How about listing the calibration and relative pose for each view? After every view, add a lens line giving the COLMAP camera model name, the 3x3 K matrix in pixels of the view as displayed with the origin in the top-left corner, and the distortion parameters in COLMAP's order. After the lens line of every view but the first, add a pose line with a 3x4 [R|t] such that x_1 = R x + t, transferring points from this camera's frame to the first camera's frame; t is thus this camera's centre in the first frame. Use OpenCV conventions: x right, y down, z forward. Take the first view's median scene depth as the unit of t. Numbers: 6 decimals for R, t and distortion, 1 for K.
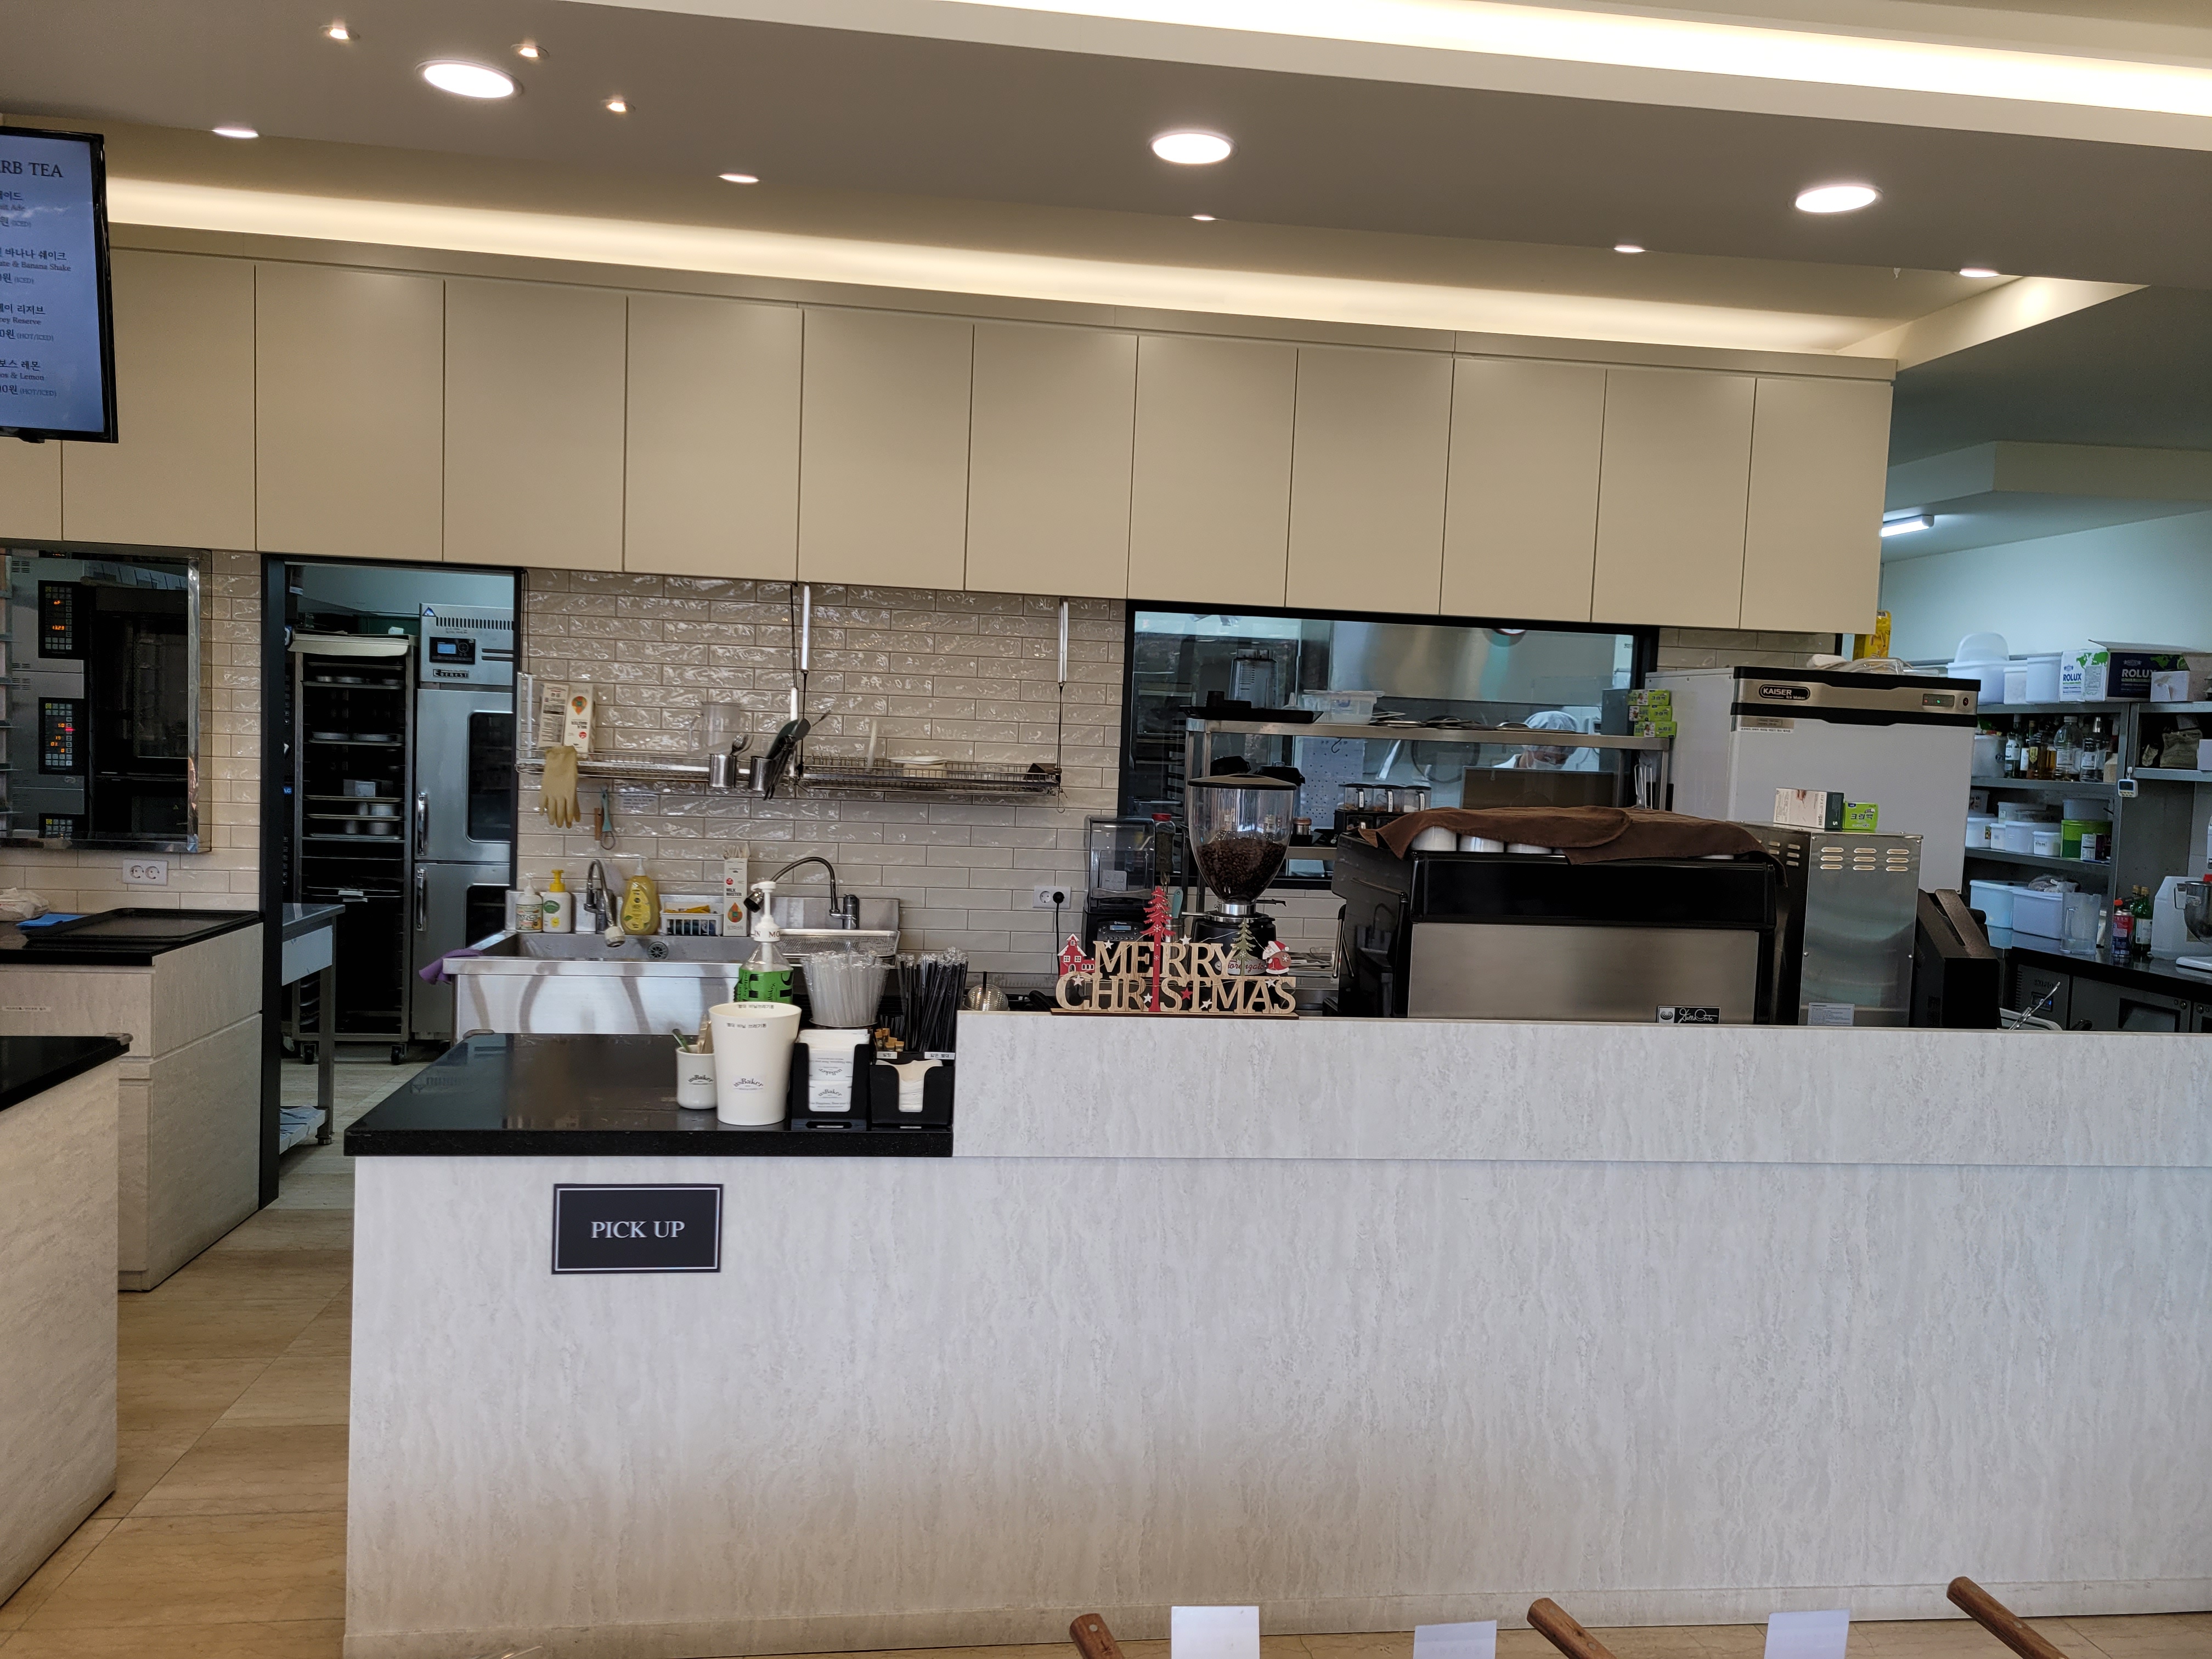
lens RADIAL K [[1688.8, 0, 1114.6], [0, 1688.8, 826.4], [0, 0, 1]] dist [0.042499, -0.009558]
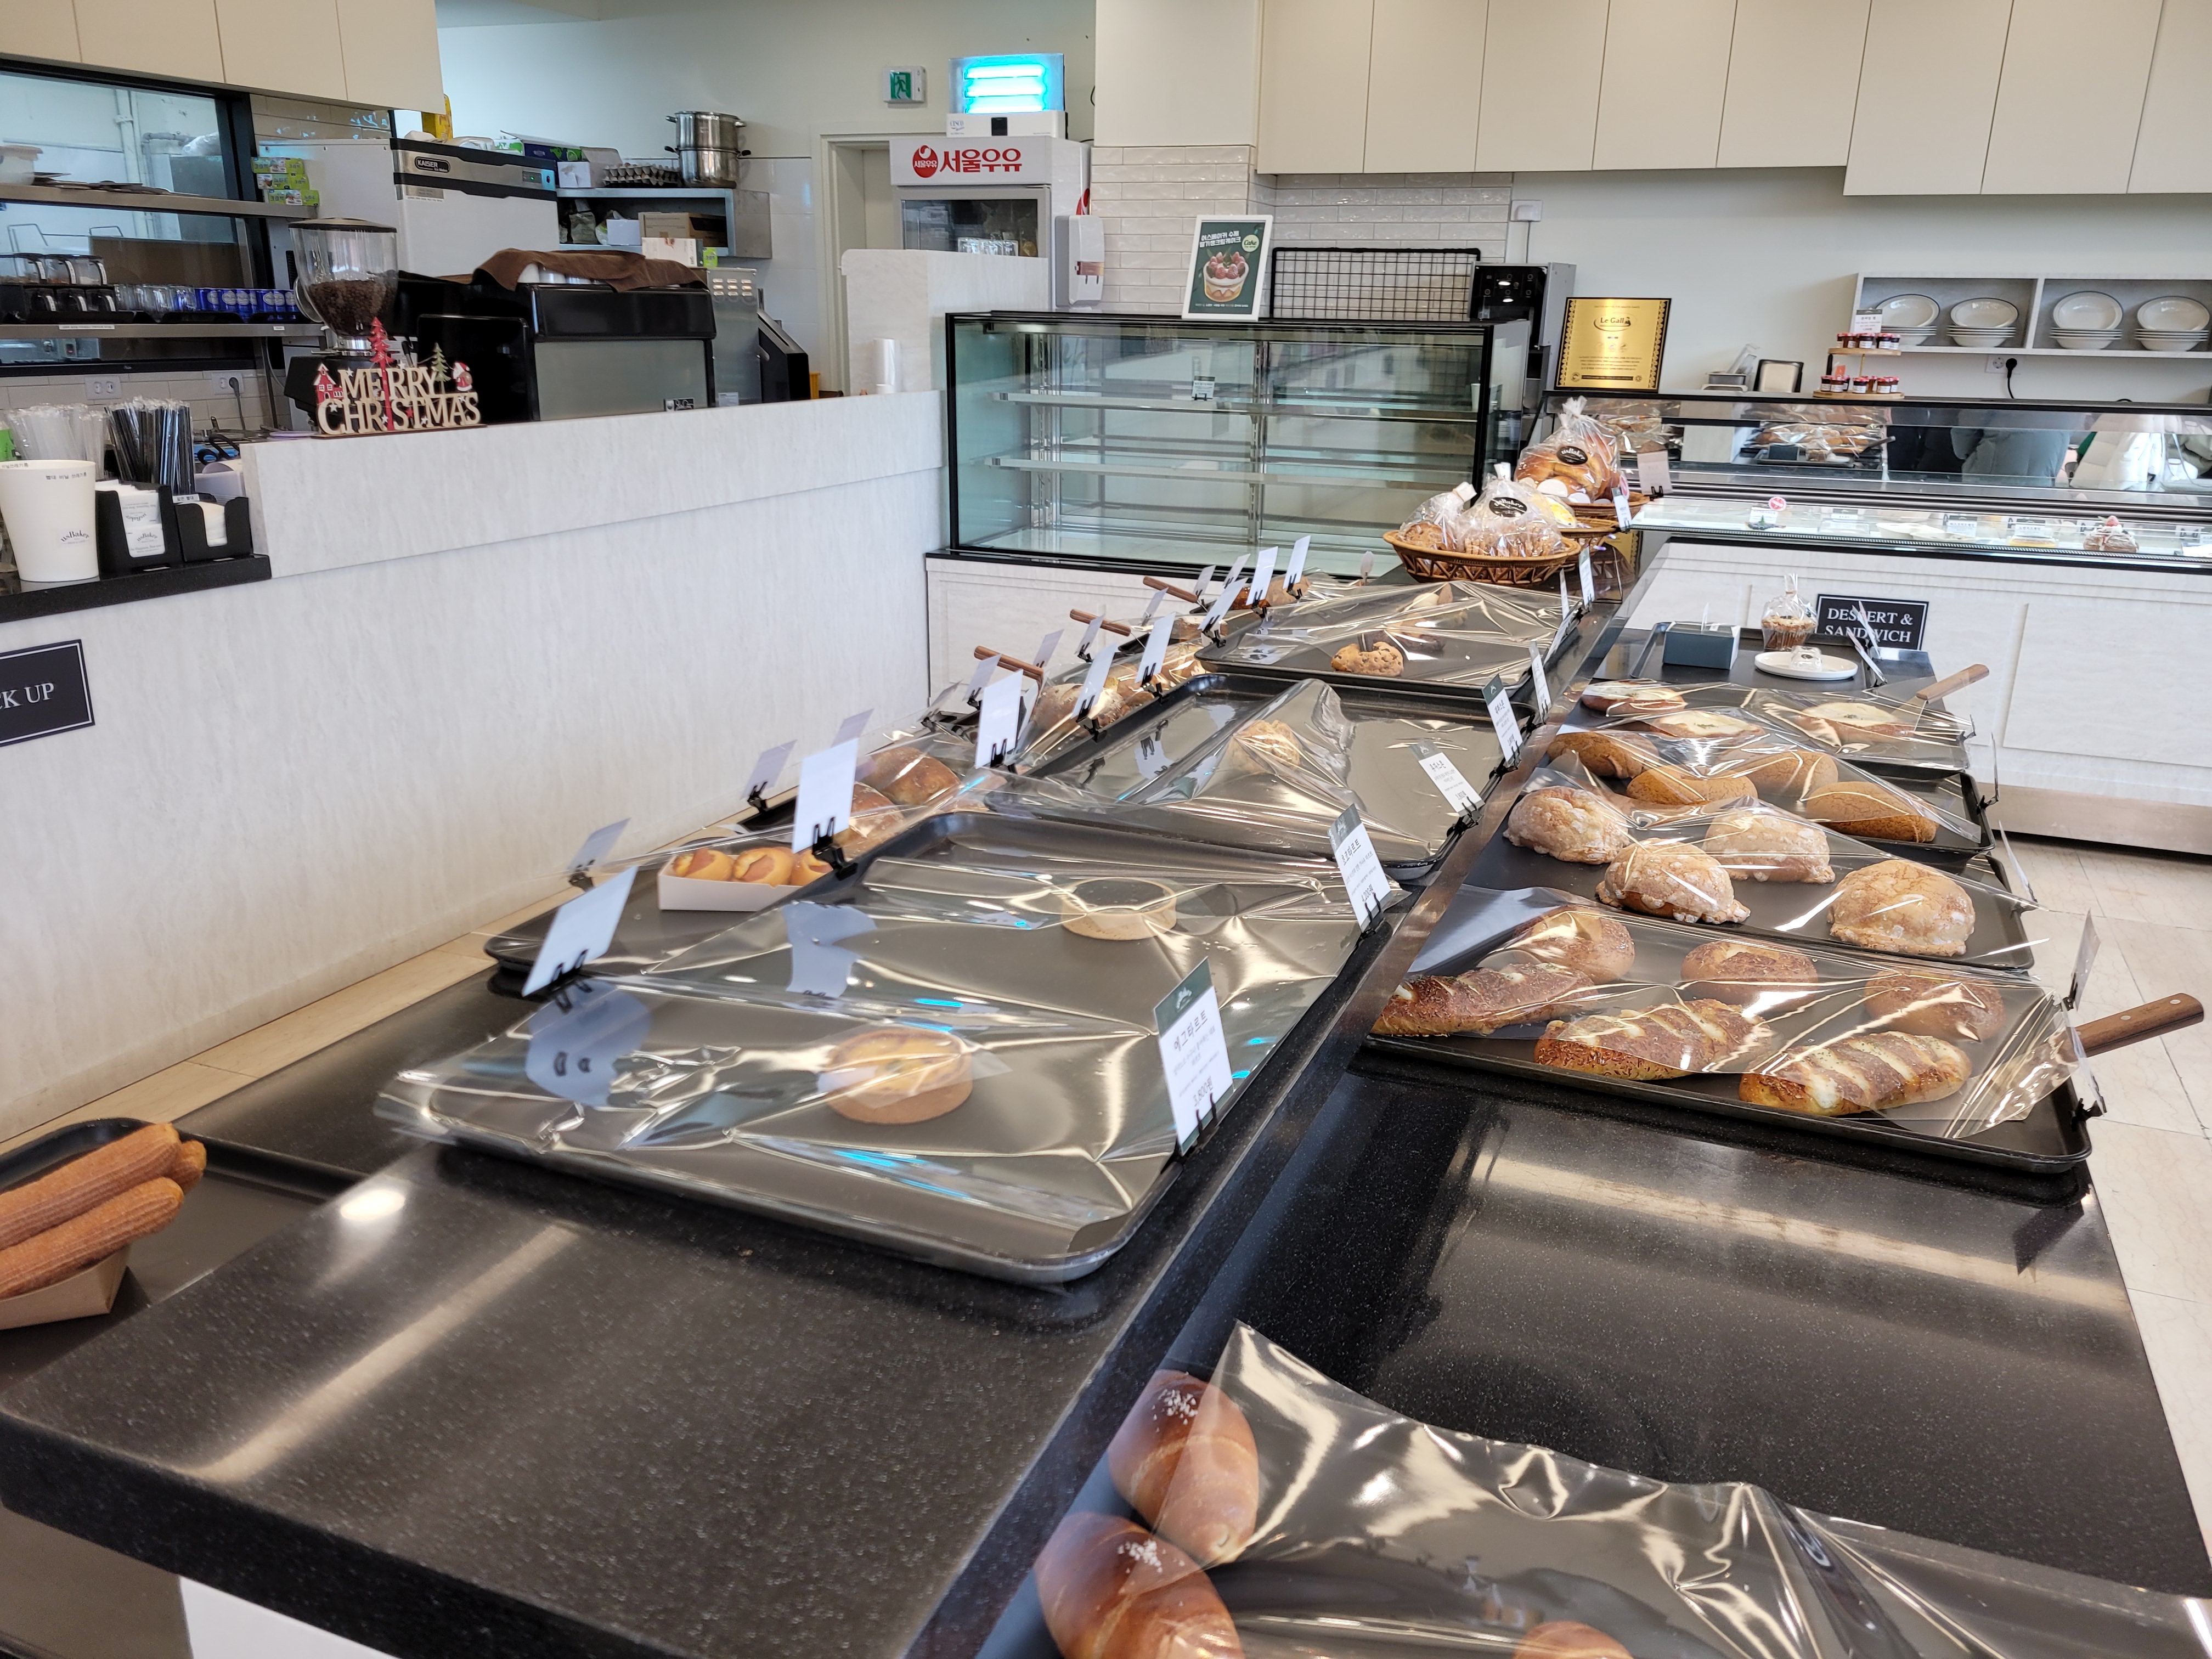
lens RADIAL K [[1688.8, 0, 1107.2], [0, 1688.8, 832.6], [0, 0, 1]] dist [0.042499, -0.009558]
pose [[0.501533, -0.287920, 0.815823, -0.769220], [0.052858, 0.951433, 0.303285, 0.042744], [-0.863522, -0.108984, 0.492394, -0.040880]]
